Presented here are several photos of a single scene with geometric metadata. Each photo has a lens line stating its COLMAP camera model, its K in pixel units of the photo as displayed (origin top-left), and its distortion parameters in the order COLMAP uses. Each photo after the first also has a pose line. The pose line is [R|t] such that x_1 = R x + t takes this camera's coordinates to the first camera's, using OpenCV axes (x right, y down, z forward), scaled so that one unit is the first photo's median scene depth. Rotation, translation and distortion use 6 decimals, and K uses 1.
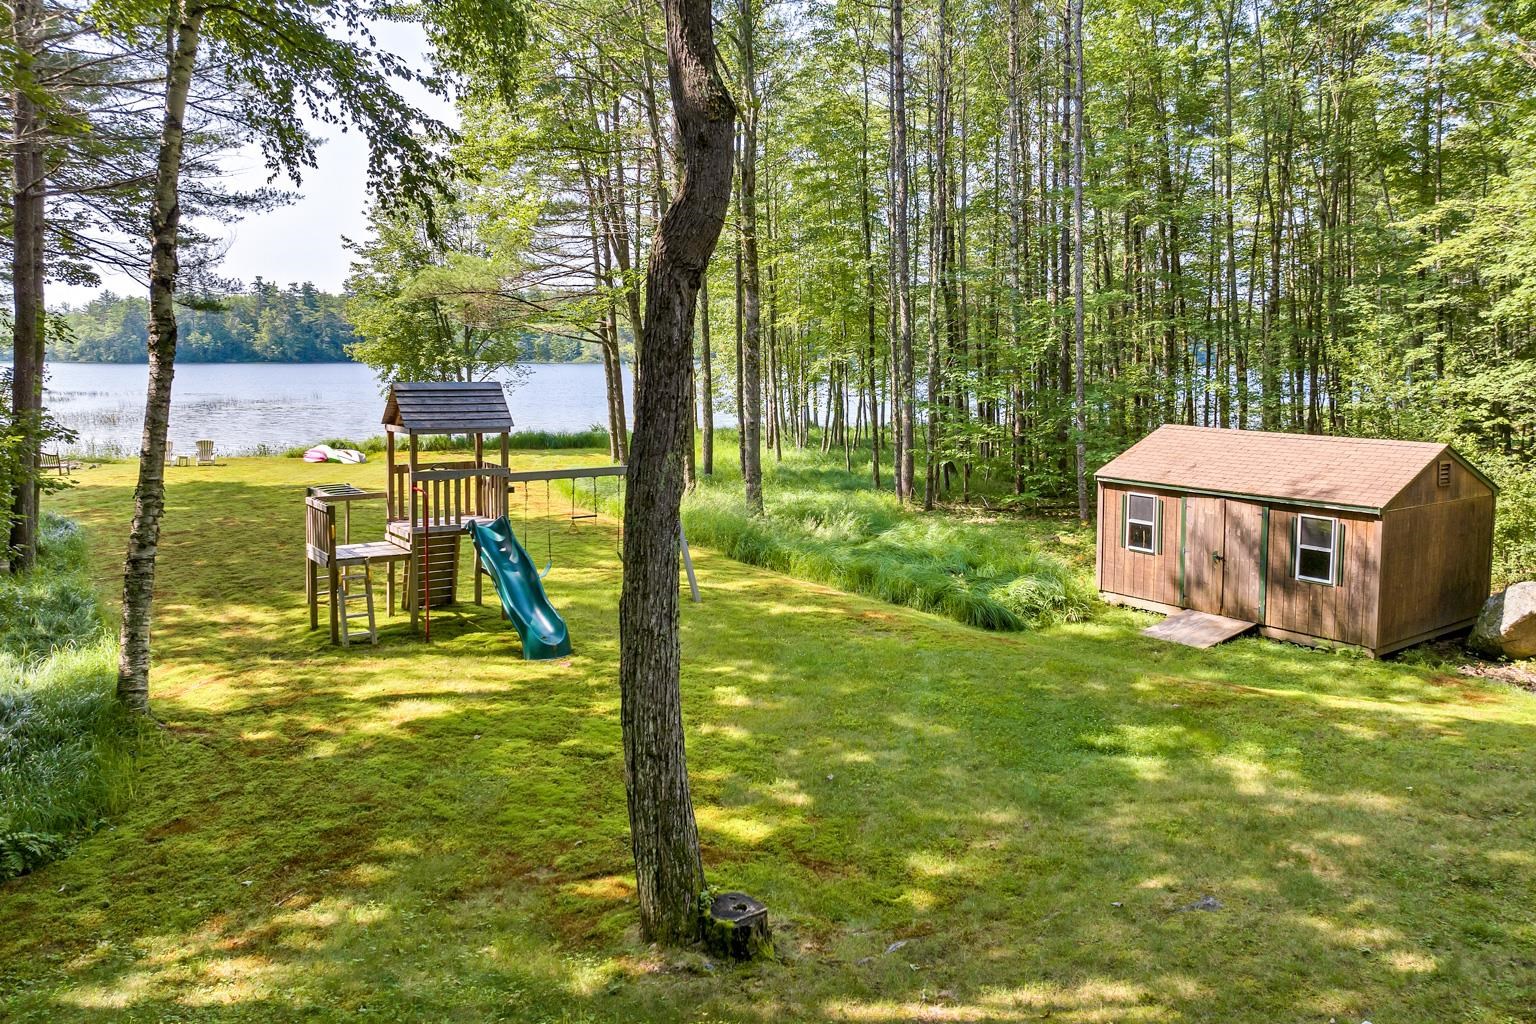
lens RADIAL K [[1128.7, 0, 826.8], [0, 1128.7, 421.4], [0, 0, 1]] dist [-0.031355, 0.001801]
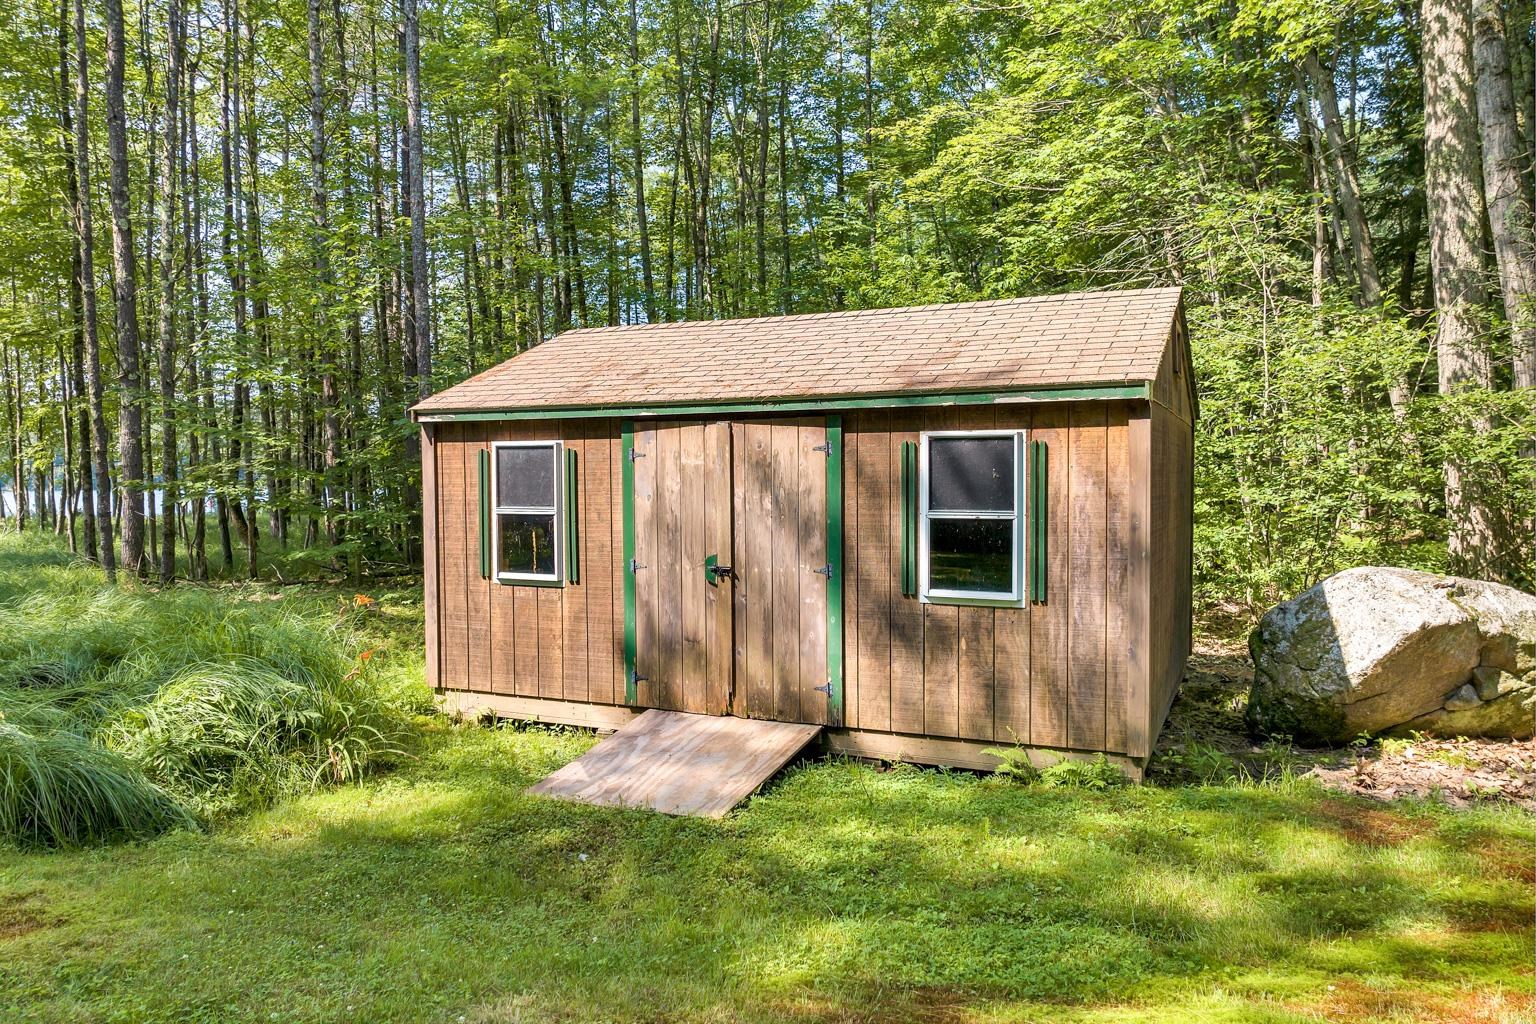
lens RADIAL K [[1087.5, 0, 768.0], [0, 1087.5, 512.0], [0, 0, 1]] dist [-0.042992, 0.005479]
pose [[0.883304, -0.027452, 0.467997, 0.178086], [0.041231, 0.998965, -0.019222, 0.104945], [-0.466984, 0.036275, 0.883521, 0.631215]]
